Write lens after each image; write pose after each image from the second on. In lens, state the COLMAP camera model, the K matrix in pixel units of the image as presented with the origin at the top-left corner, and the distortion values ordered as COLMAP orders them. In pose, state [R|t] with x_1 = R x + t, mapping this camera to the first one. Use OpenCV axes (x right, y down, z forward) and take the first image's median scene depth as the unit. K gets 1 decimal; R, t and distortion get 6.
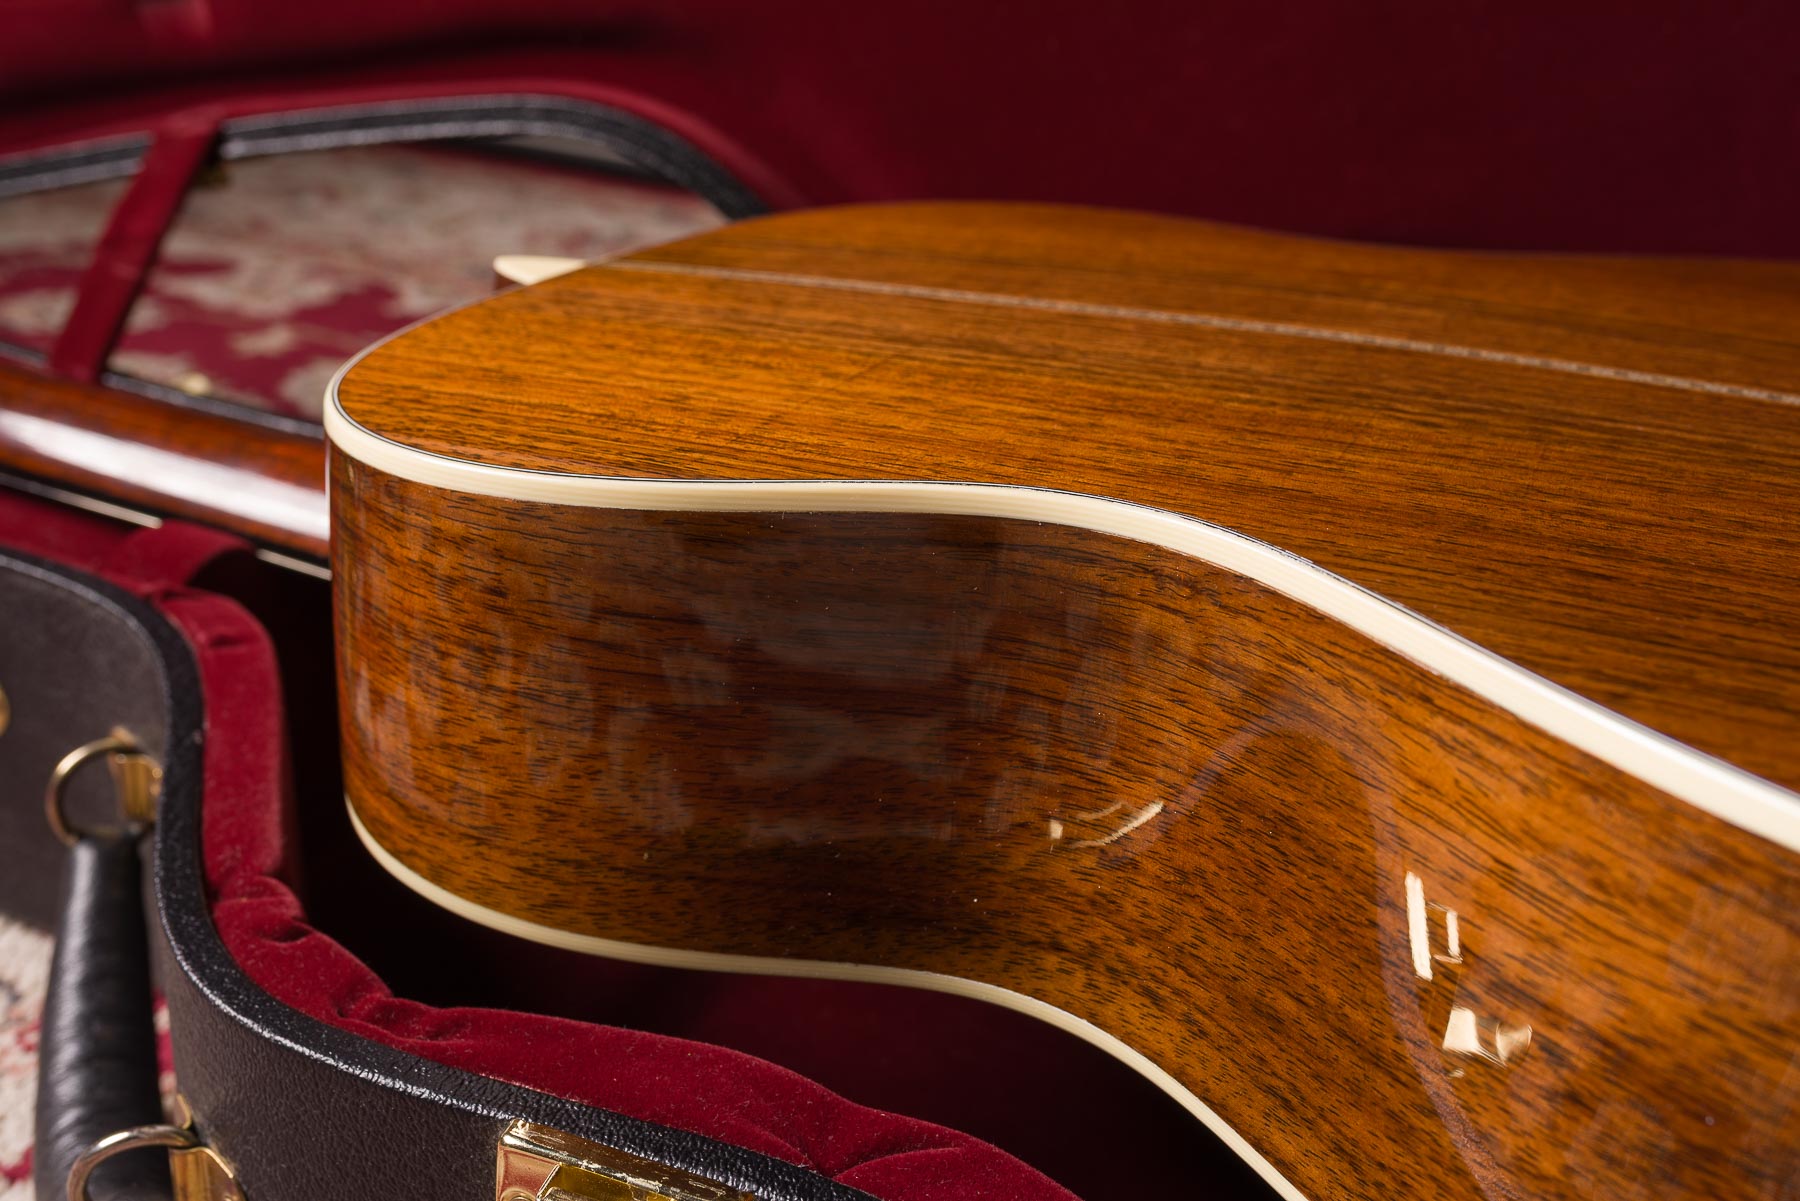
lens RADIAL K [[1804.7, 0, 902.0], [0, 1804.7, 599.9], [0, 0, 1]] dist [0.000085, 0.008456]
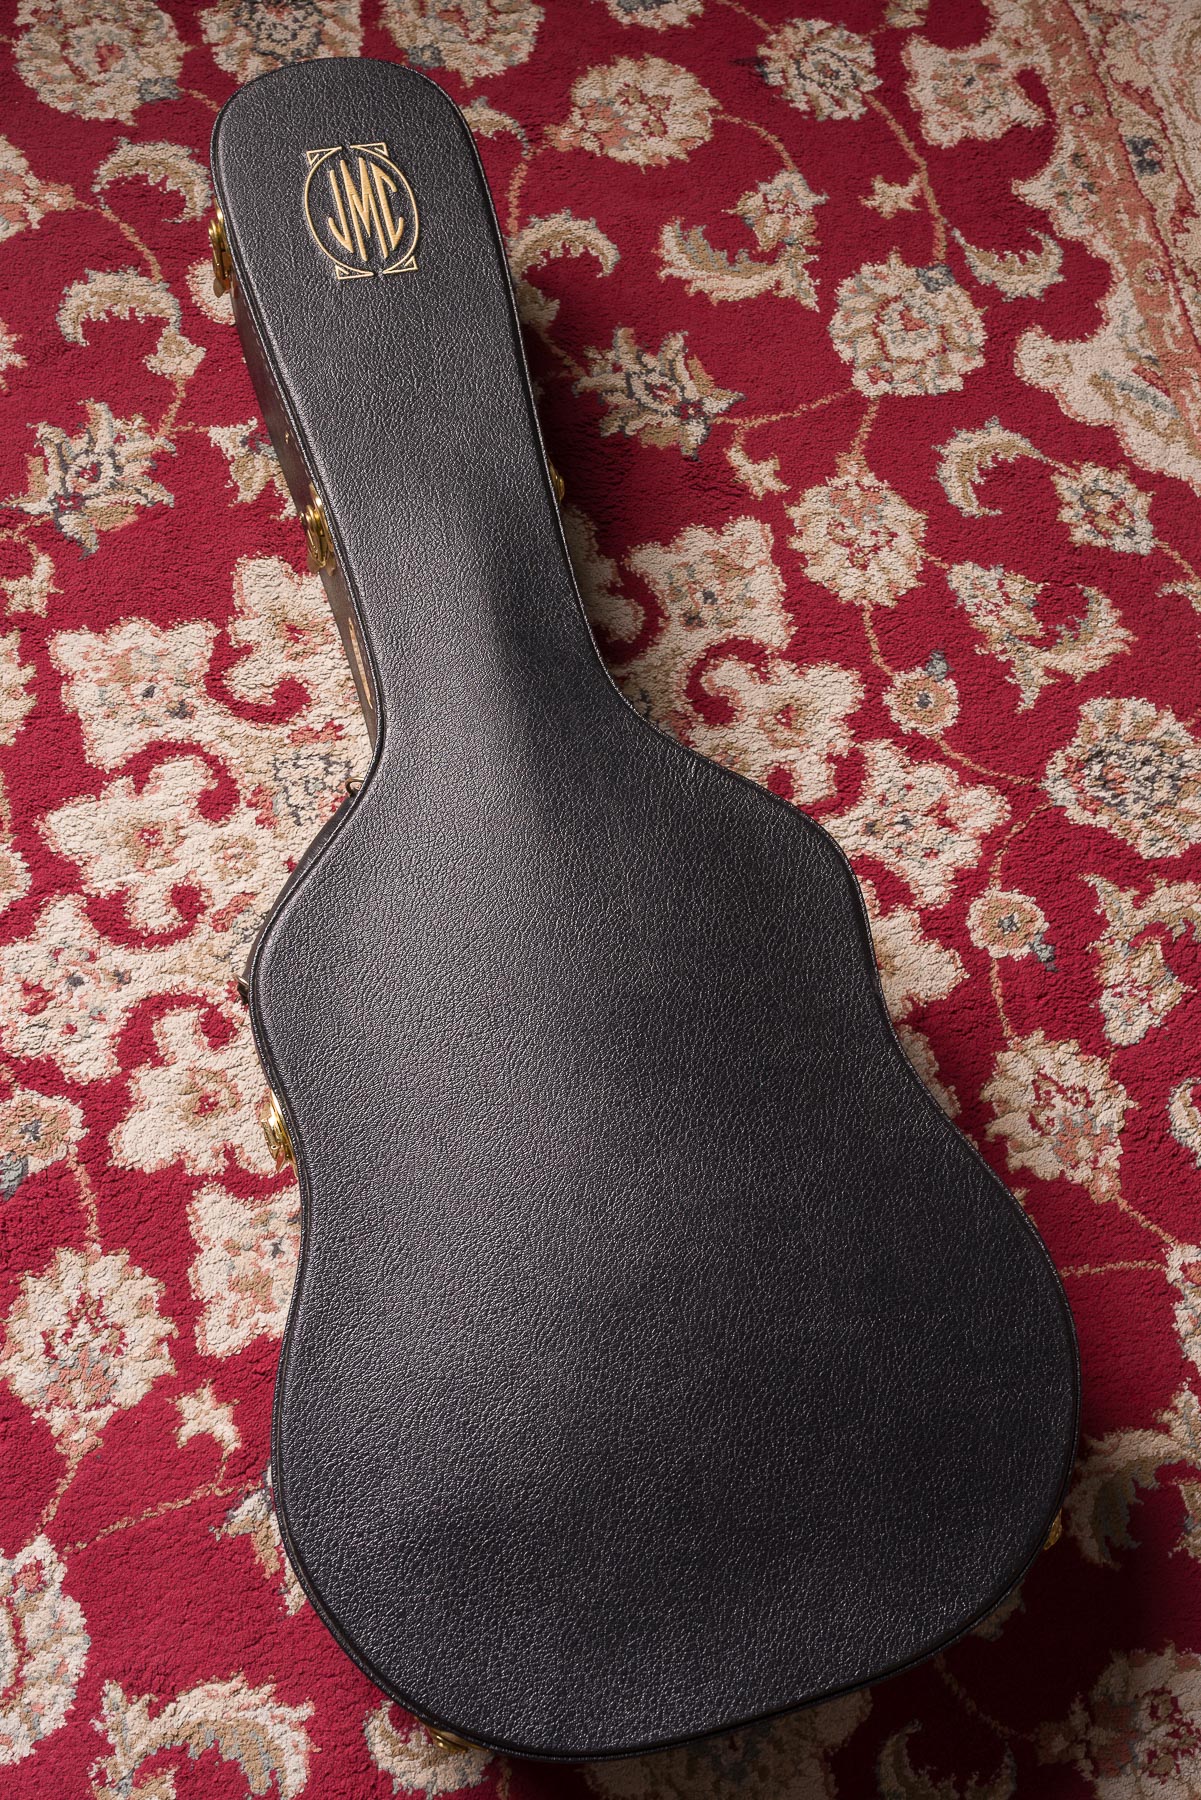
lens RADIAL K [[1967.4, 0, 668.0], [0, 1967.4, 924.8], [0, 0, 1]] dist [0.001308, -0.004599]
pose [[0.647275, 0.729833, -0.219951, 0.761402], [-0.383289, 0.561048, 0.733699, -2.579732], [0.658881, -0.390600, 0.642890, -0.745616]]
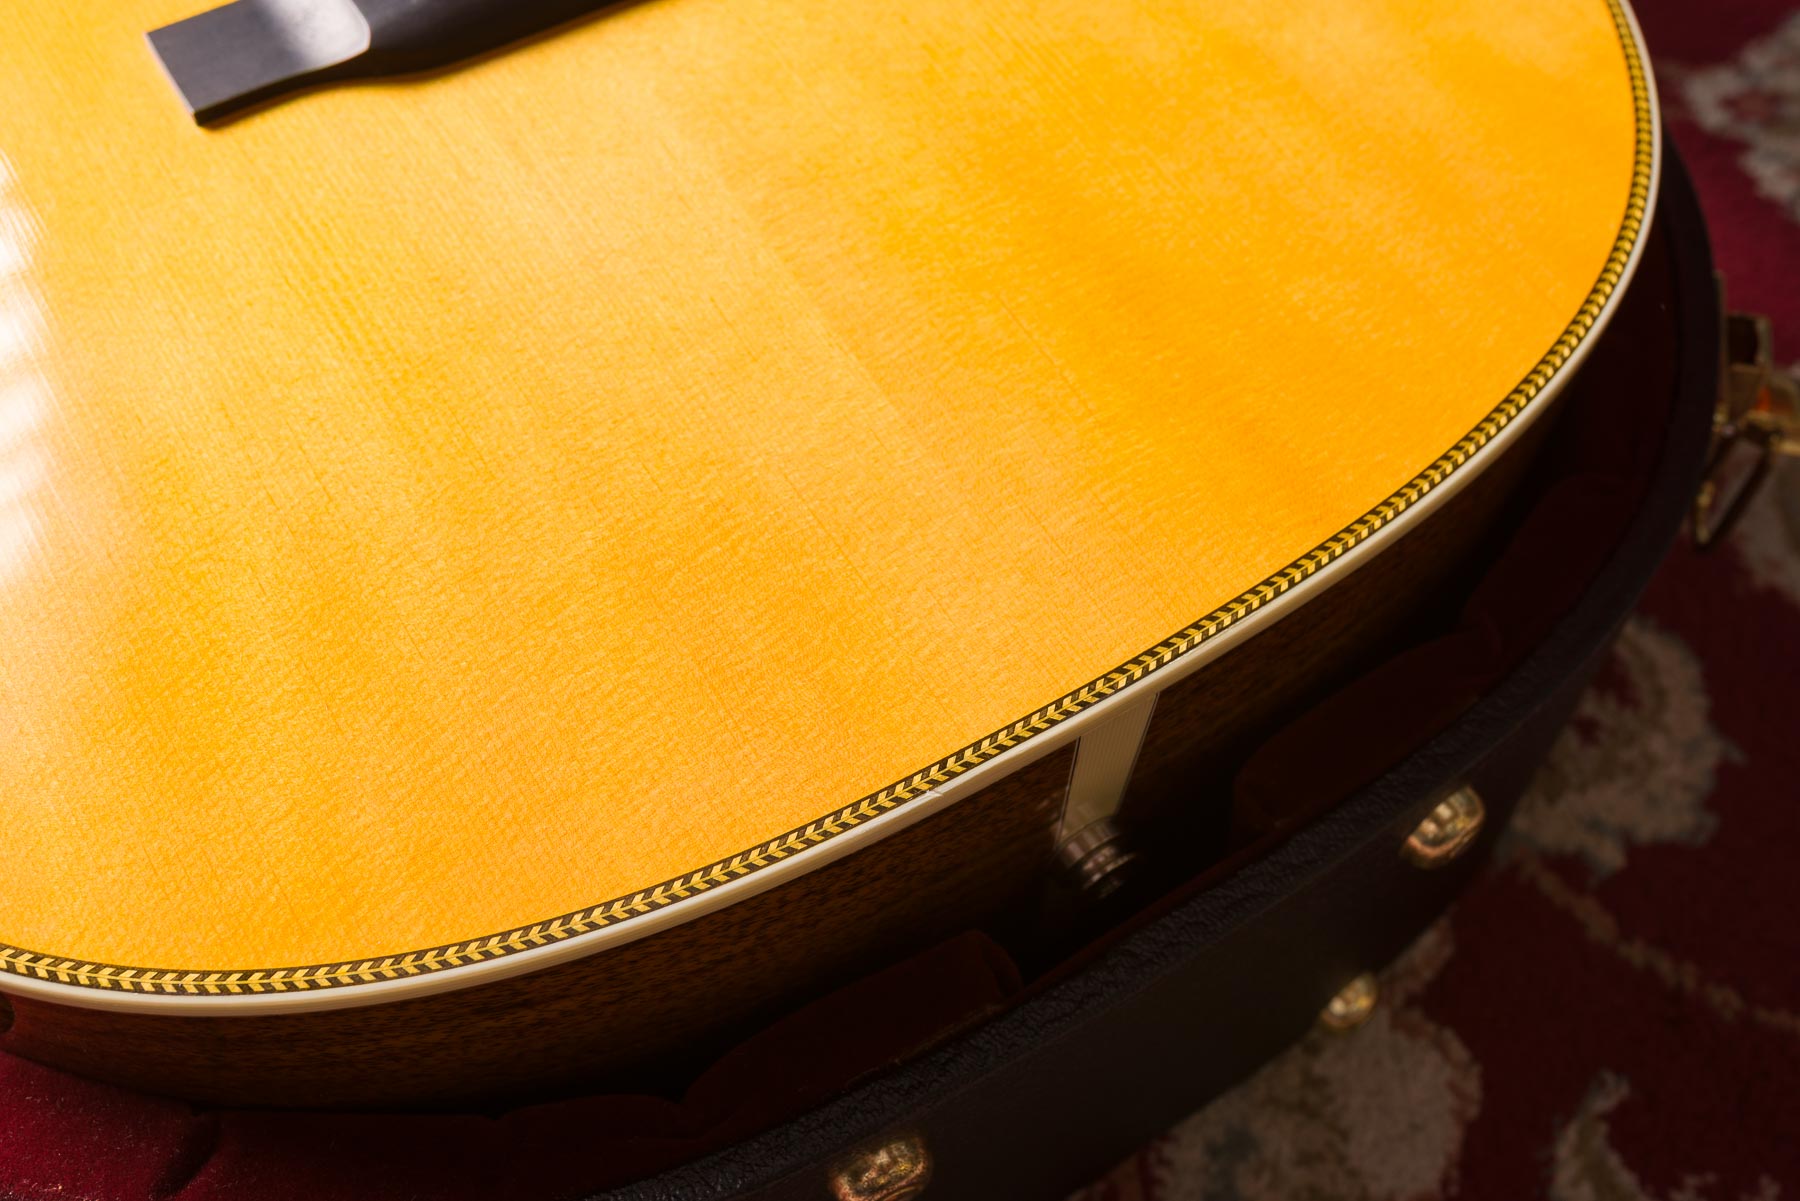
lens RADIAL K [[1820.1, 0, 902.3], [0, 1820.1, 595.2], [0, 0, 1]] dist [-0.001210, 0.008577]
pose [[0.832295, 0.421920, -0.359539, 1.214585], [-0.173944, 0.814621, 0.553296, -0.263406], [0.526335, -0.397966, 0.751395, 0.212886]]
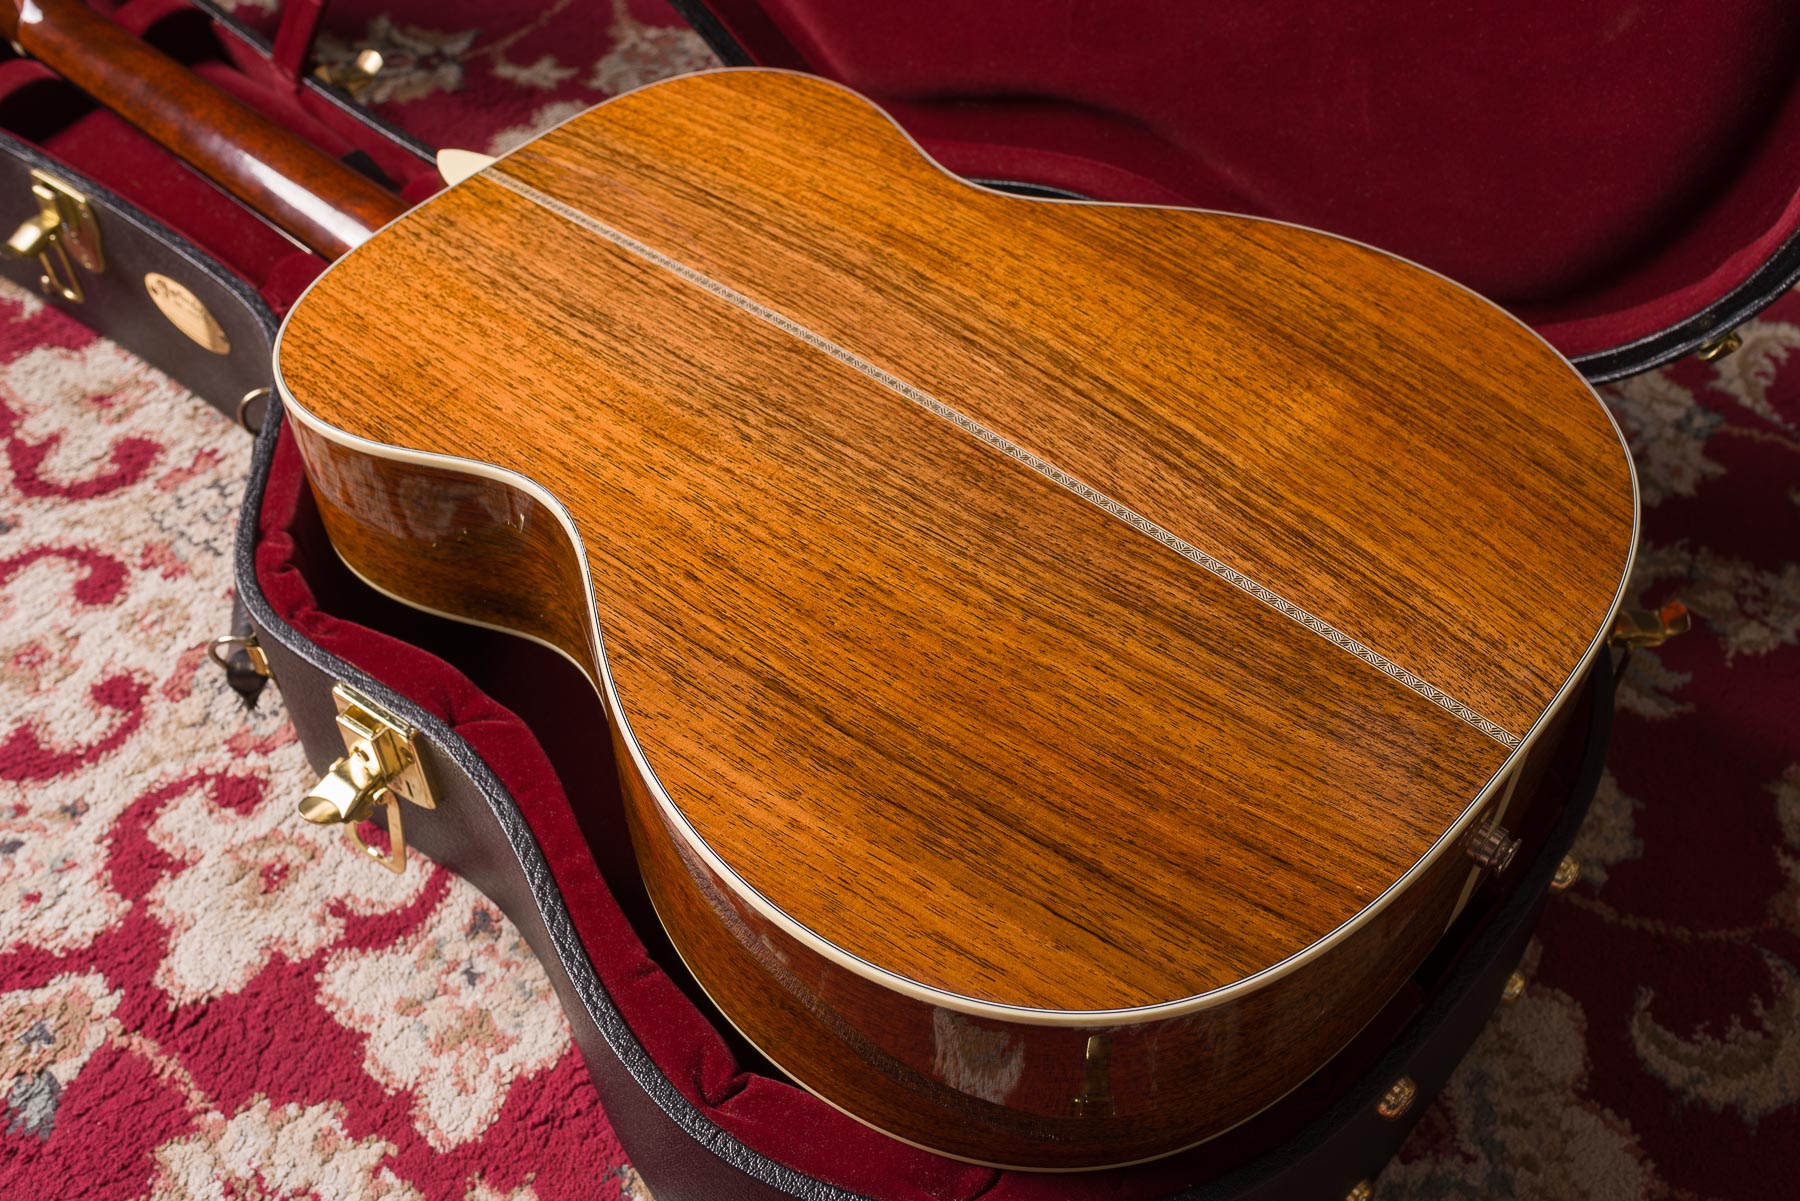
lens RADIAL K [[1875.4, 0, 967.4], [0, 1875.4, 601.7], [0, 0, 1]] dist [-0.000474, 0.006227]
pose [[0.964413, 0.162916, -0.208245, 0.914738], [-0.060662, 0.902940, 0.425464, -0.771441], [0.257347, -0.397690, 0.880690, -0.798969]]
